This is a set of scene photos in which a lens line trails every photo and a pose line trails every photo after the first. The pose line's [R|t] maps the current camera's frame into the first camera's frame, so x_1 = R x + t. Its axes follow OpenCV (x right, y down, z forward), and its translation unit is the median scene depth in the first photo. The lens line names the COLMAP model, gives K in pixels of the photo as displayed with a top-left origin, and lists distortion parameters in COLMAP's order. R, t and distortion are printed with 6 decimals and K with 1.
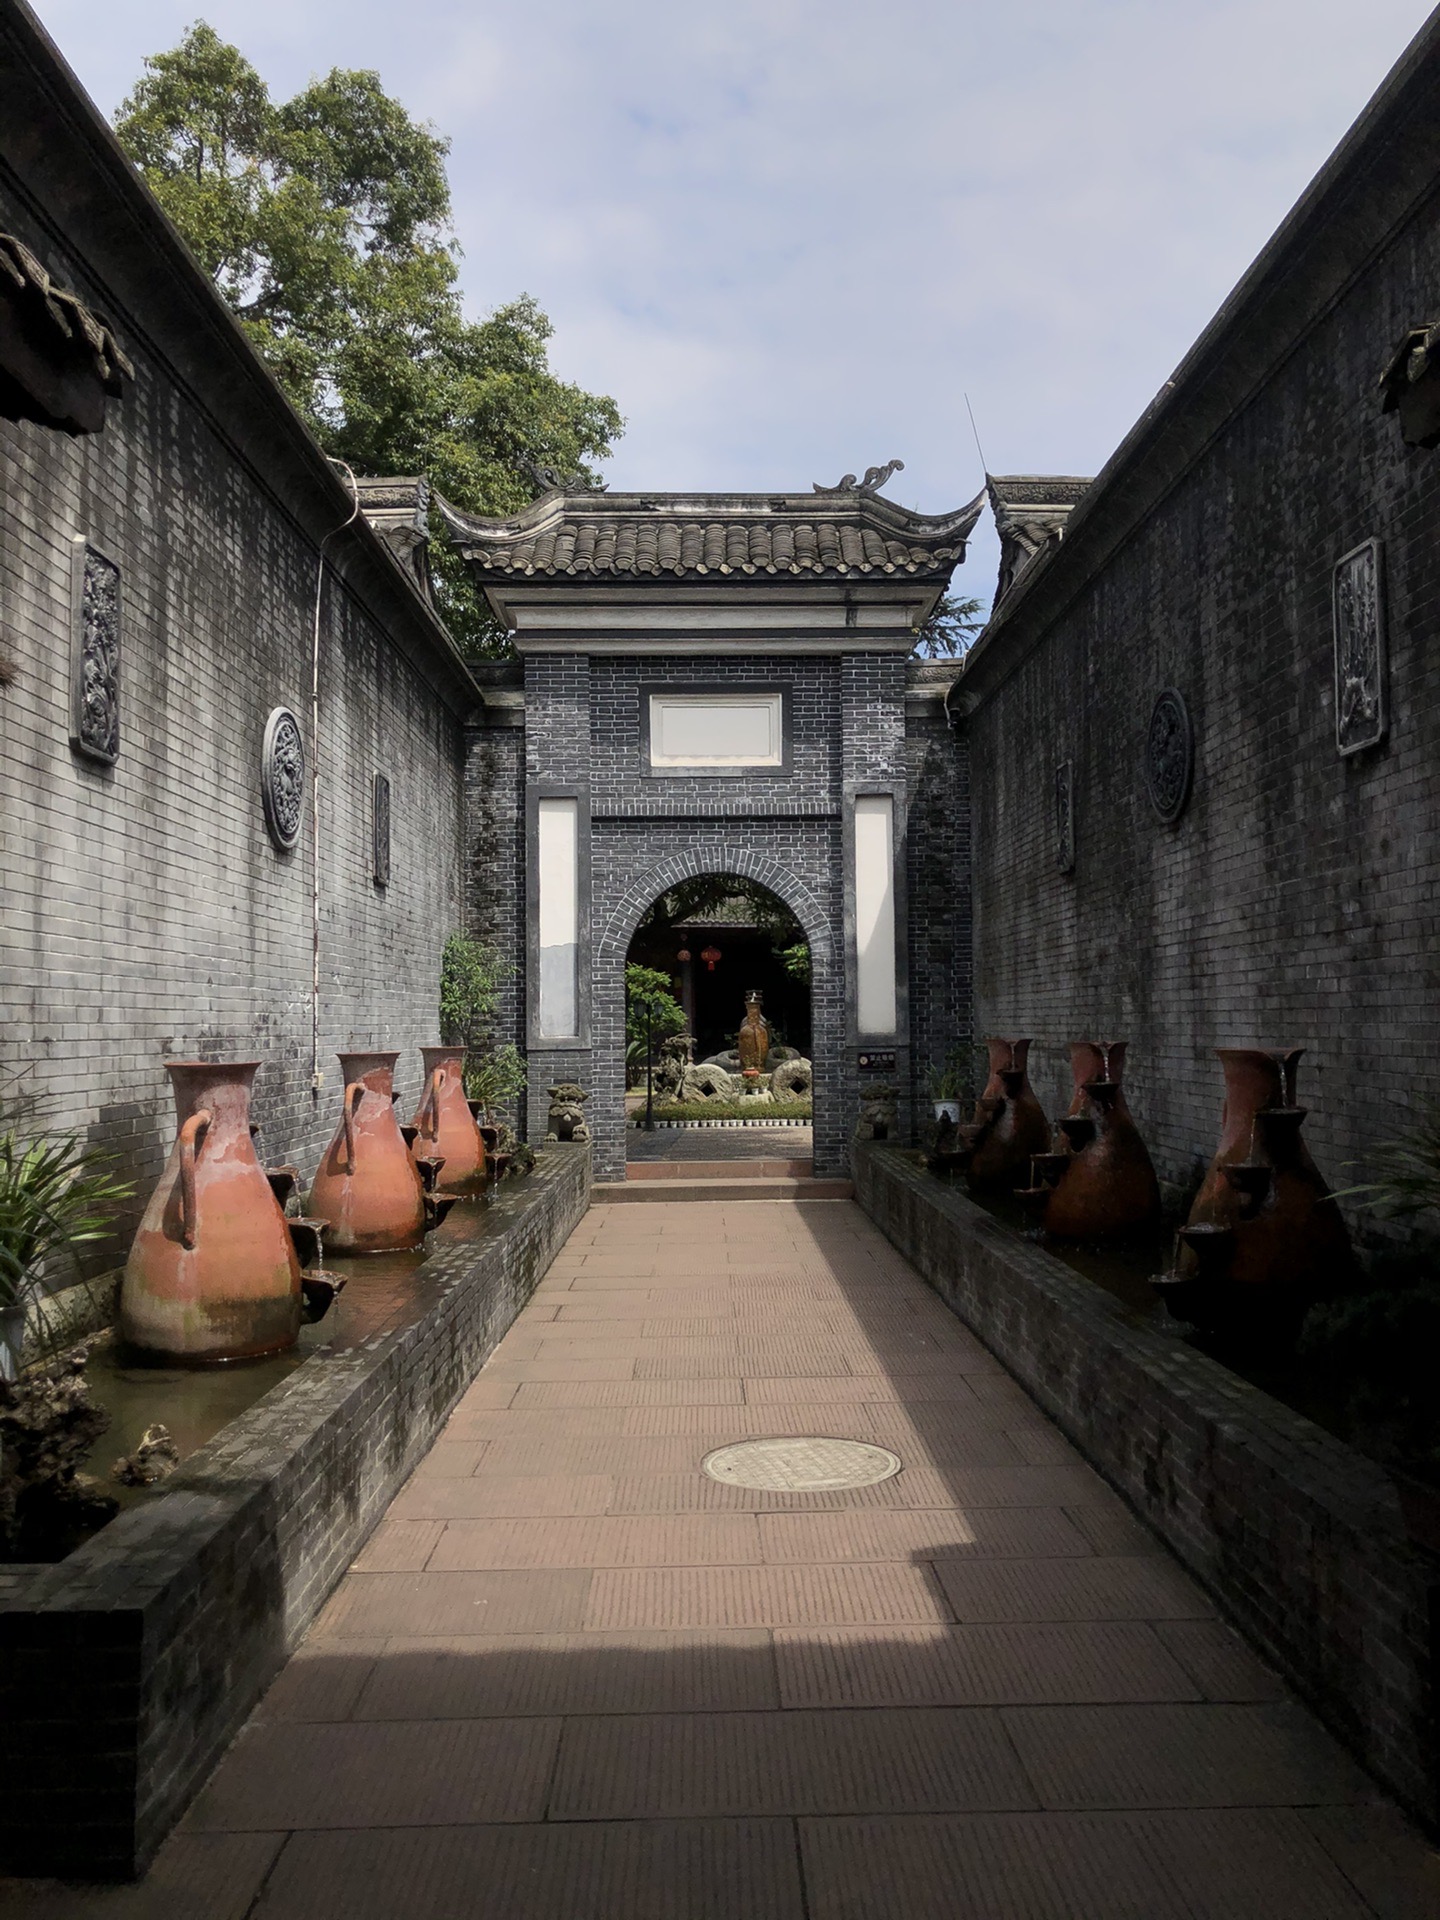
lens RADIAL K [[1582.2, 0, 731.1], [0, 1582.2, 934.5], [0, 0, 1]] dist [0.047601, -0.018290]
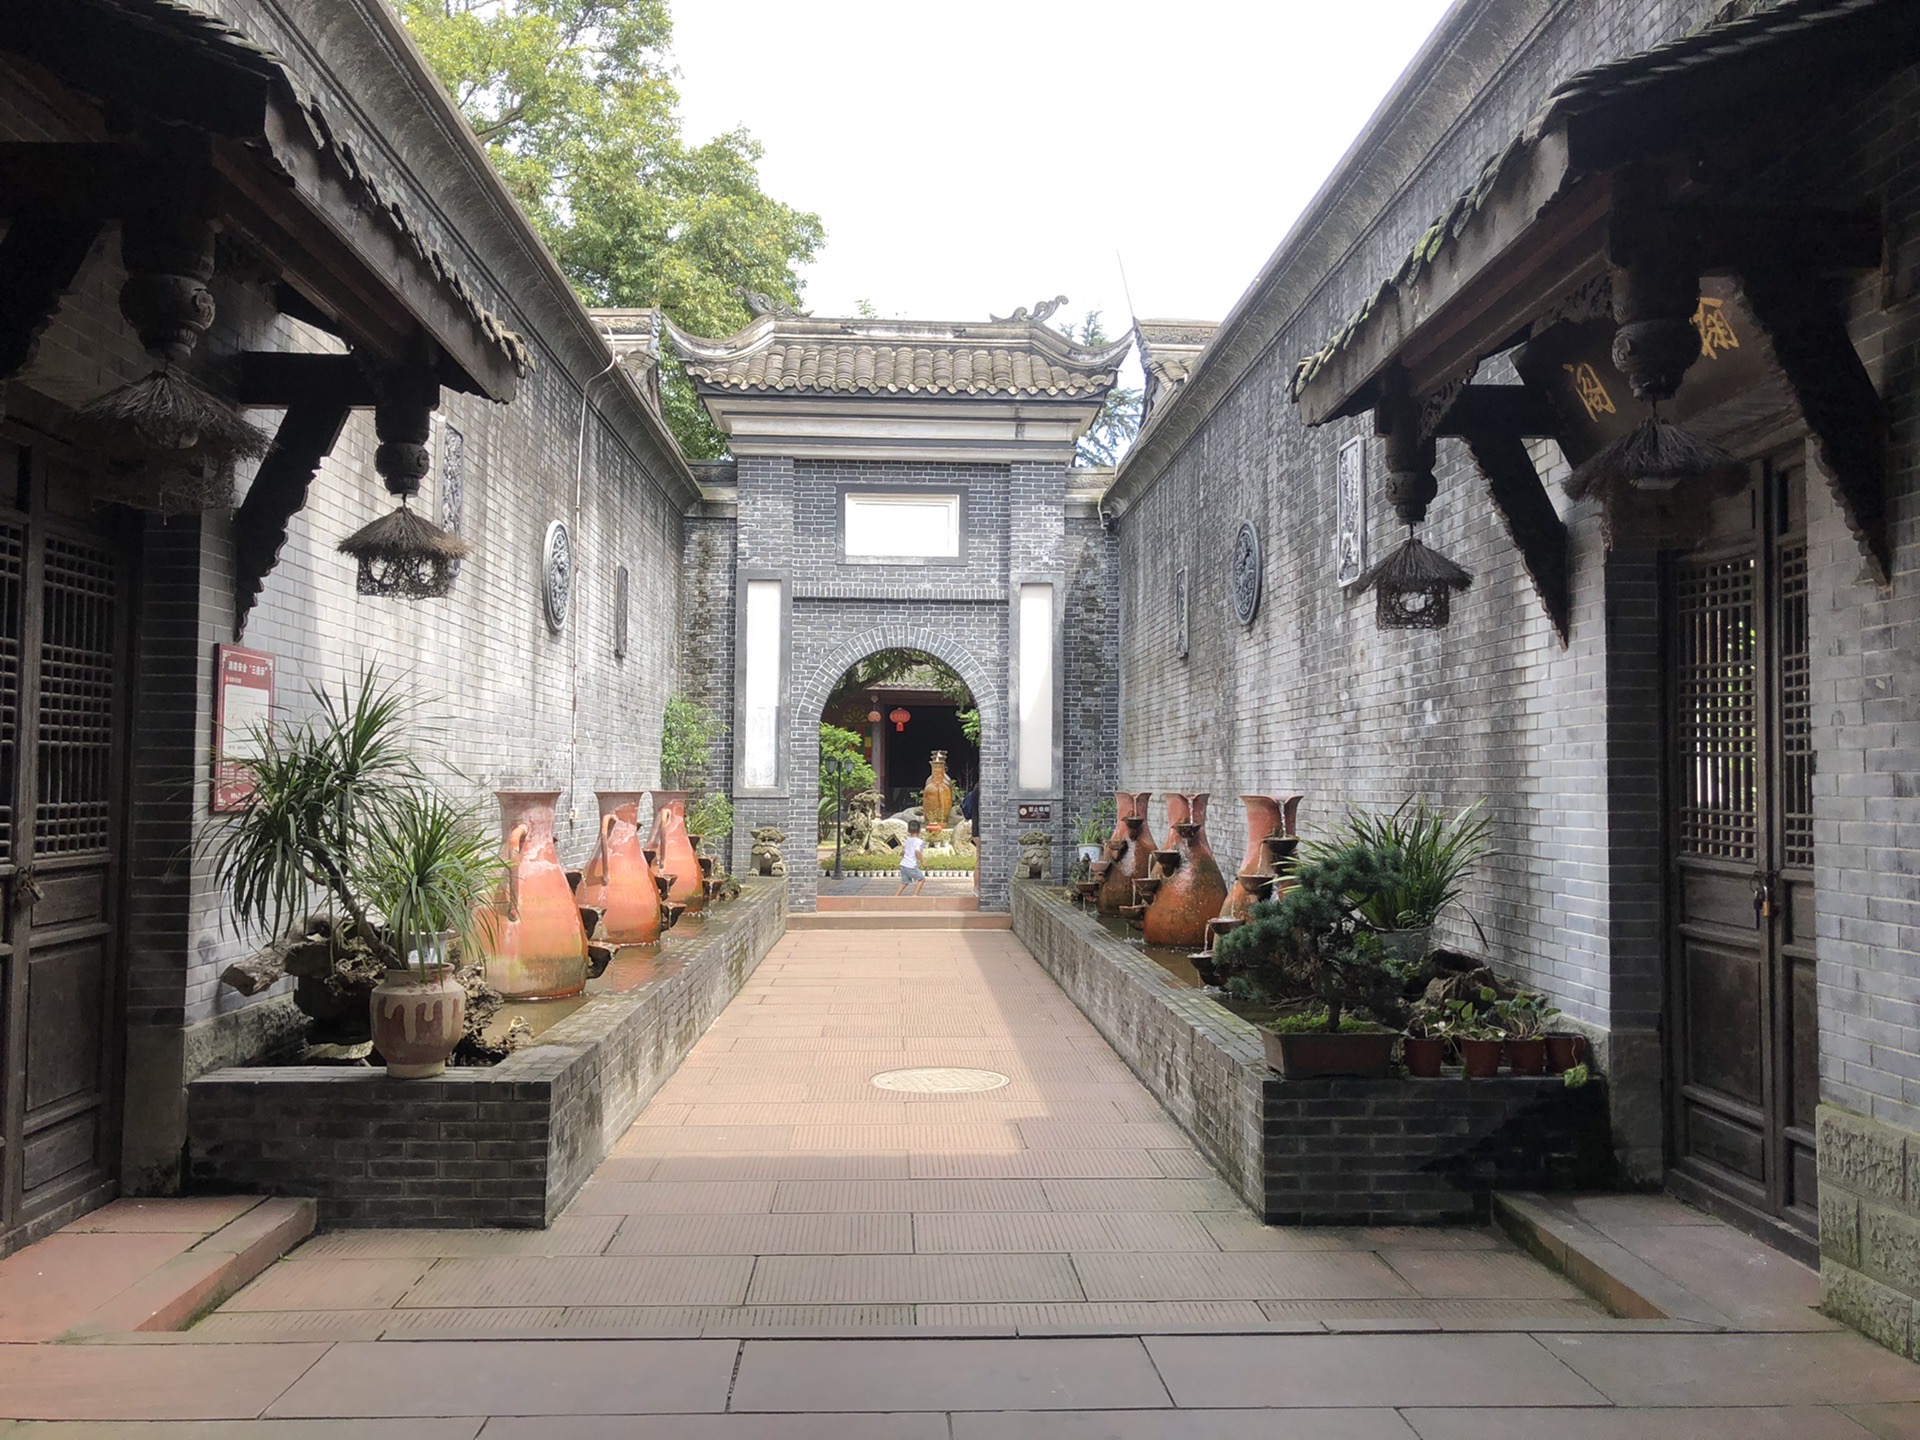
lens RADIAL K [[1582.2, 0, 966.5], [0, 1582.2, 694.3], [0, 0, 1]] dist [0.047601, -0.018290]
pose [[0.999439, 0.019740, 0.027039, 0.016084], [-0.019717, 0.999805, -0.001094, -0.008263], [-0.027056, 0.000560, 0.999634, -0.297470]]
